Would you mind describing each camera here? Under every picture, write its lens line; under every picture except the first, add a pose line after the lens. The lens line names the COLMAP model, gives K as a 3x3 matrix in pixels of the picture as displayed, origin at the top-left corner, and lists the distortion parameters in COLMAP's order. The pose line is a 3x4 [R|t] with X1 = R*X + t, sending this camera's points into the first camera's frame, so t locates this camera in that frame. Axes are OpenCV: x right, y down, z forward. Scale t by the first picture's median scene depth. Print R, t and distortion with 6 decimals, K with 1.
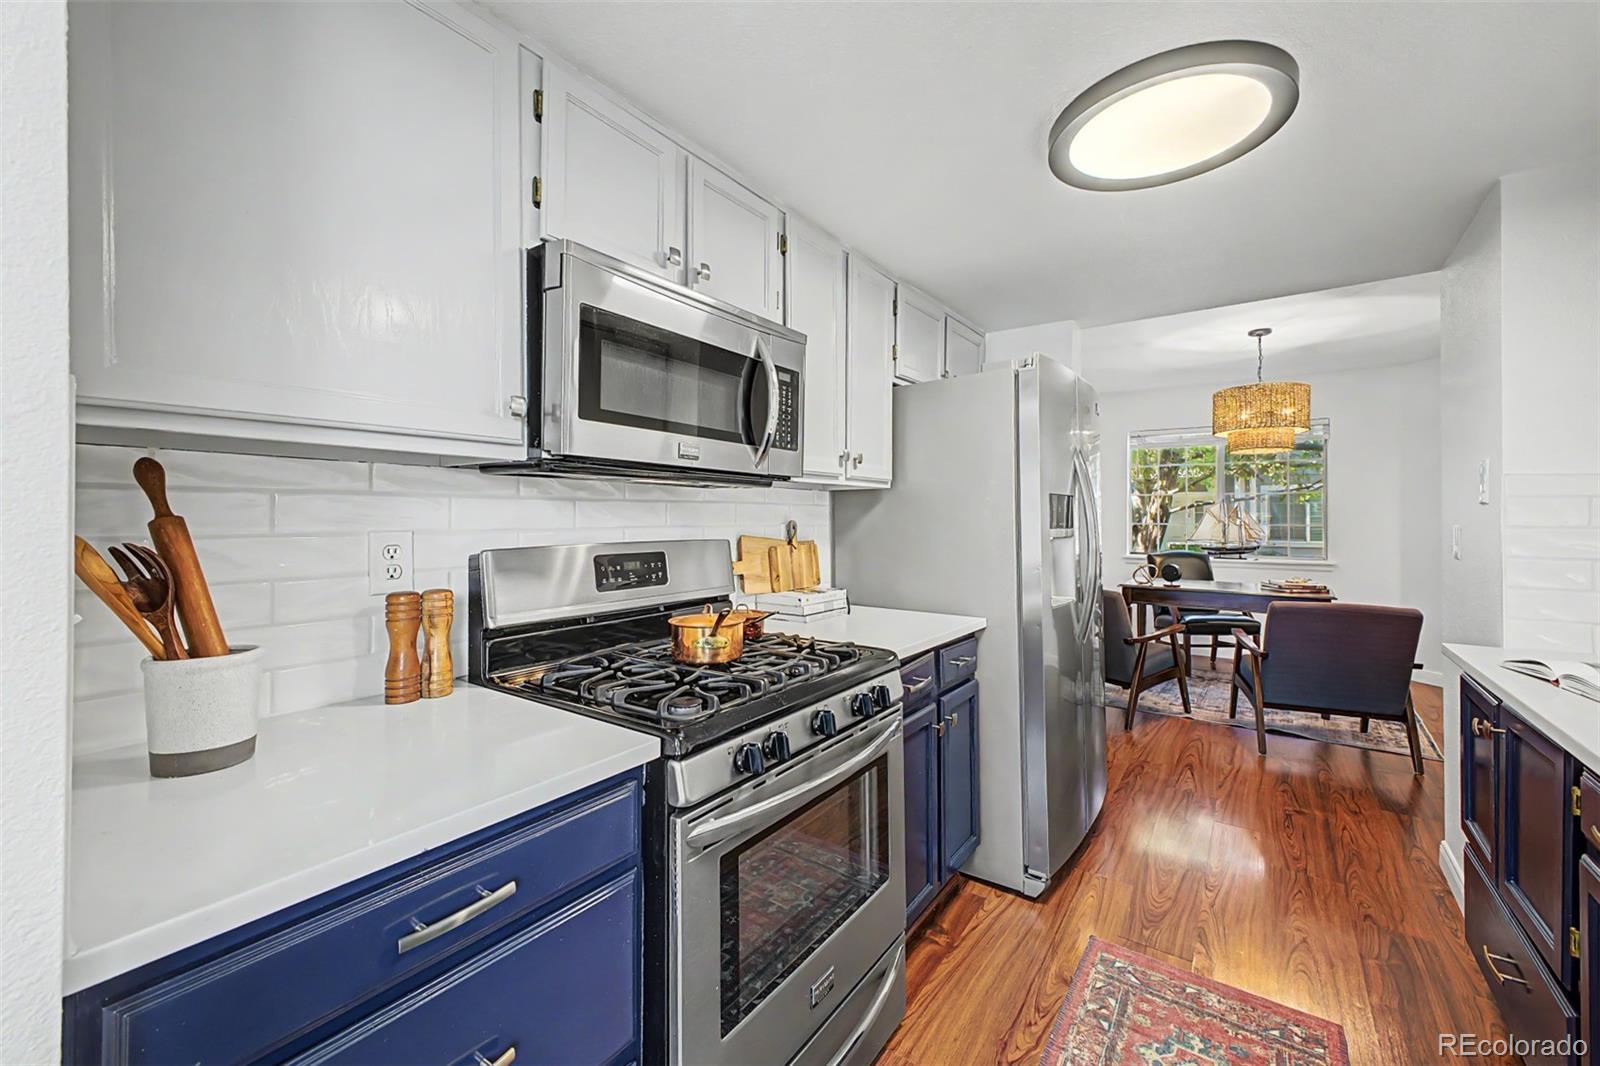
lens RADIAL K [[642.3, 0, 788.8], [0, 642.3, 513.1], [0, 0, 1]] dist [0.017096, -0.005113]
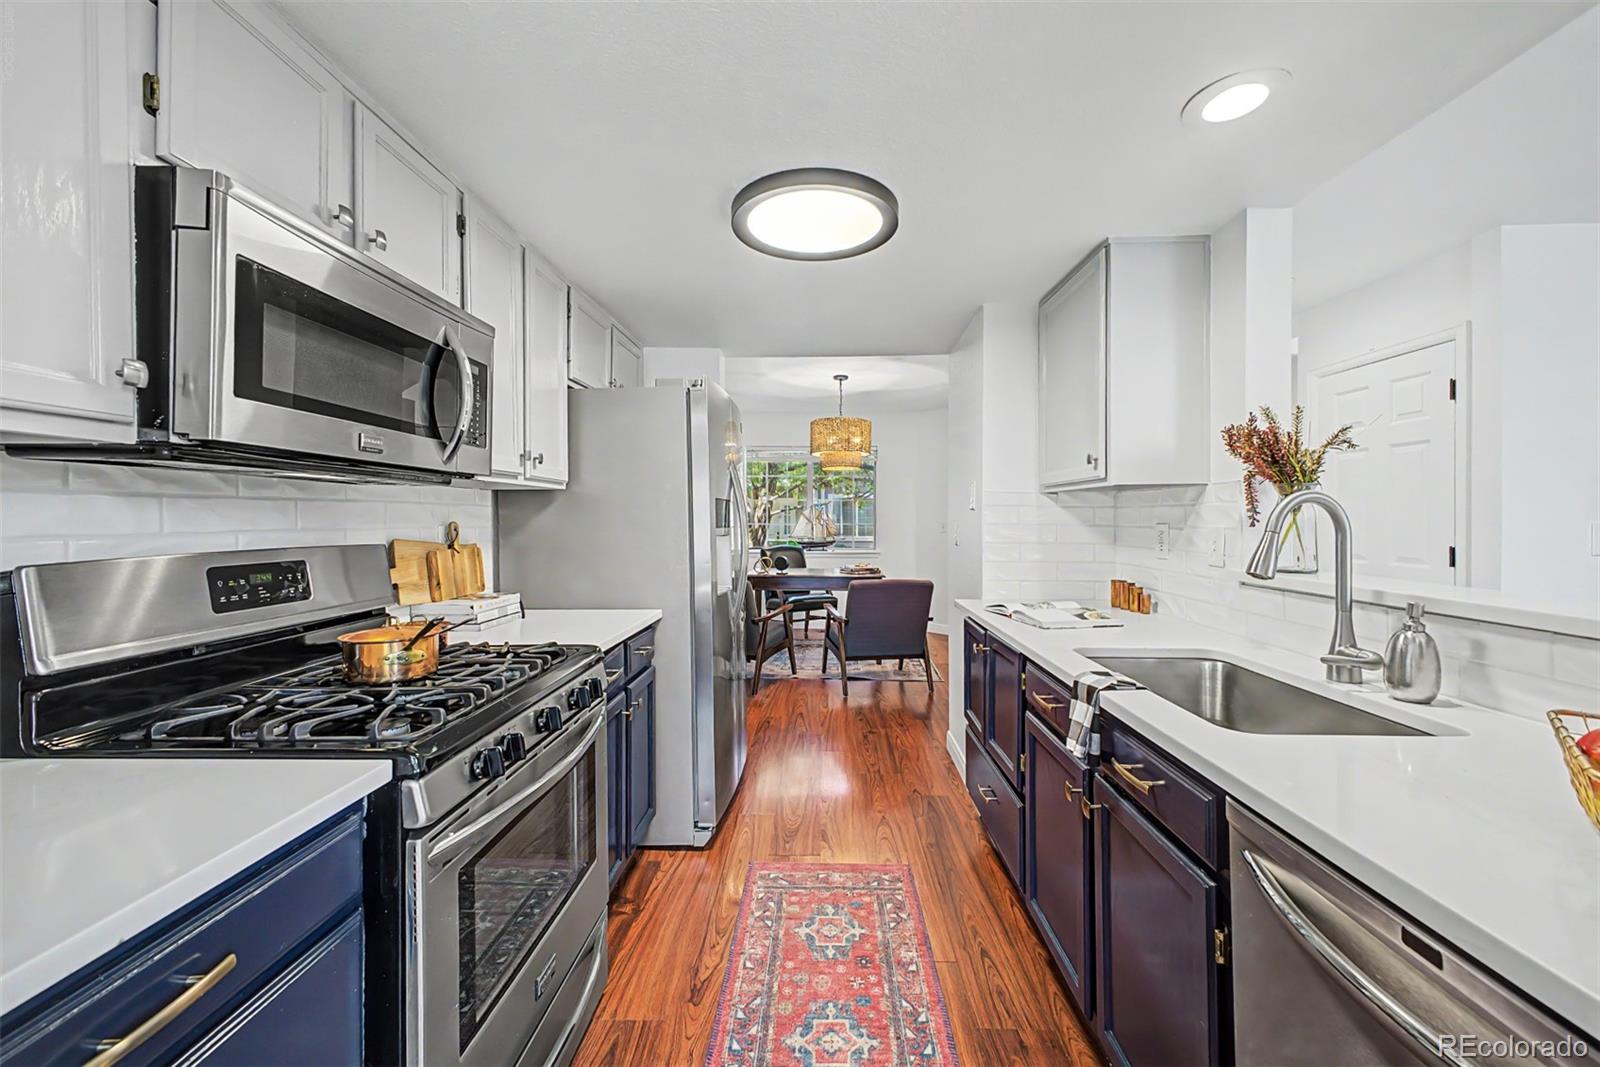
lens RADIAL K [[642.3, 0, 784.9], [0, 642.3, 518.6], [0, 0, 1]] dist [0.017096, -0.005113]
pose [[0.835455, -0.001107, 0.549557, -0.145261], [-0.002728, 0.999977, 0.006162, -0.000597], [-0.549552, -0.006647, 0.835433, -0.045584]]
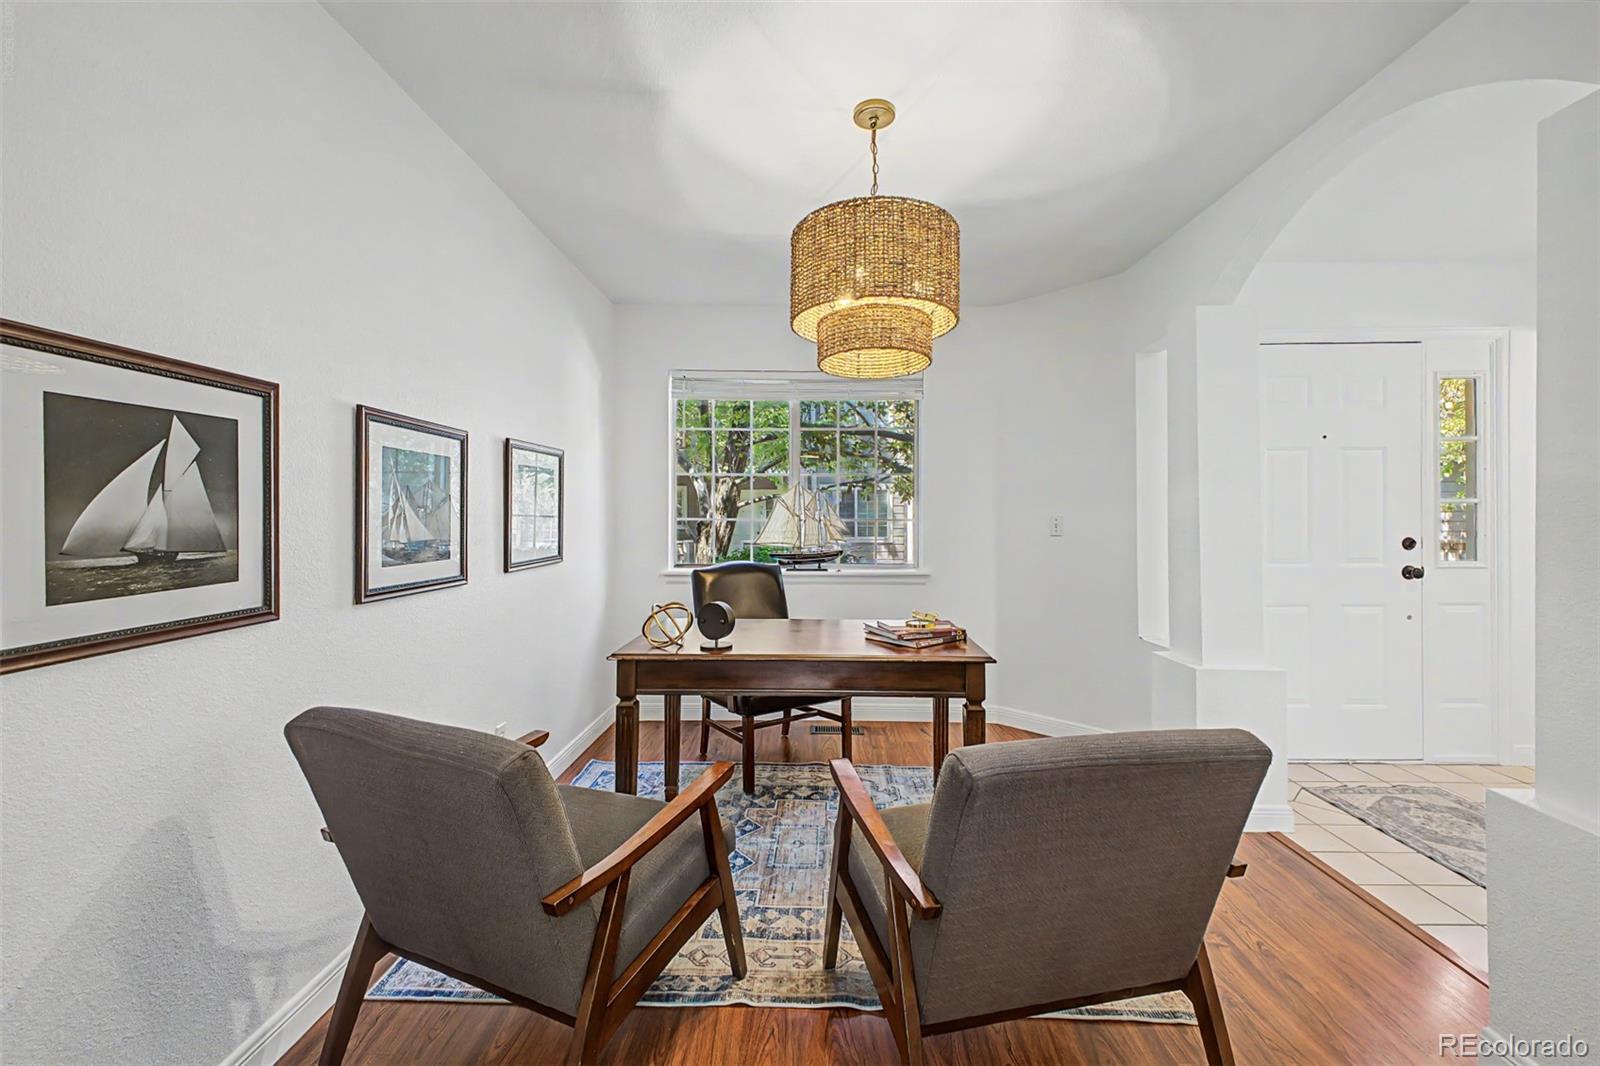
lens RADIAL K [[642.3, 0, 800.8], [0, 642.3, 515.8], [0, 0, 1]] dist [0.017096, -0.005113]
pose [[0.815195, 0.004383, 0.579171, 0.715453], [-0.006650, 0.999976, 0.001791, 0.033433], [-0.579149, -0.005312, 0.815204, 1.127183]]
